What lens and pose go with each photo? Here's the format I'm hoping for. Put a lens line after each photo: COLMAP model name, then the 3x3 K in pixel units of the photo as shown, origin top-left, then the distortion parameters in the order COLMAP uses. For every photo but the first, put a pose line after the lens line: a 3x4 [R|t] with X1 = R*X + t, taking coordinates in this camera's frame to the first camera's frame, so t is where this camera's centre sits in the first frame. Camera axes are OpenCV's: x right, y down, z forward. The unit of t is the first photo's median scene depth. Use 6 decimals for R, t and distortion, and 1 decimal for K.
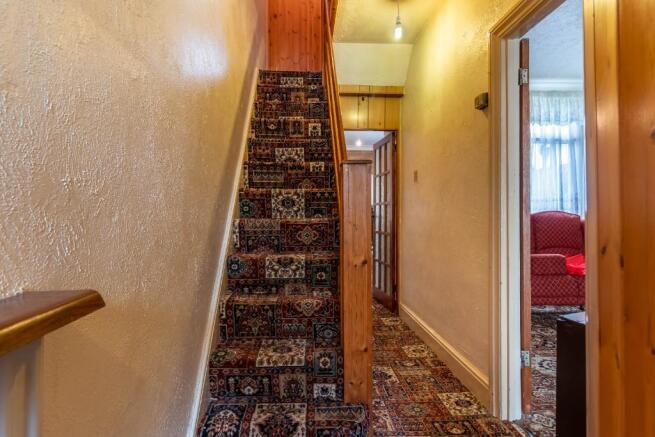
lens RADIAL K [[341.9, 0, 327.5], [0, 341.9, 218.5], [0, 0, 1]] dist [0.025163, 0.000112]
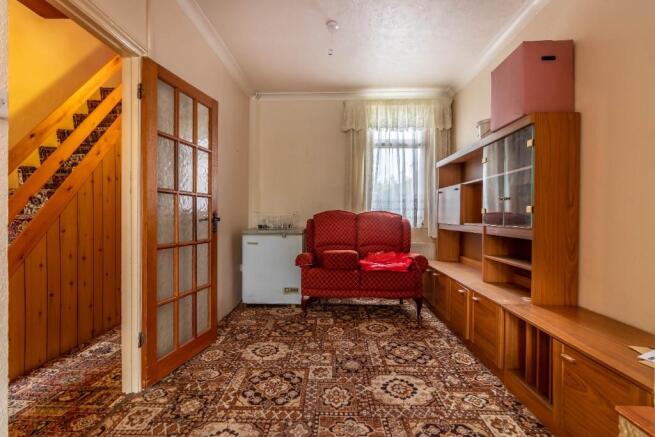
lens RADIAL K [[307.0, 0, 328.4], [0, 307.0, 216.7], [0, 0, 1]] dist [-0.000426, -0.000277]
pose [[0.994216, 0.011182, -0.106813, 0.604051], [-0.011100, 0.999937, 0.001355, -0.002636], [0.106822, -0.000162, 0.994278, 0.033471]]
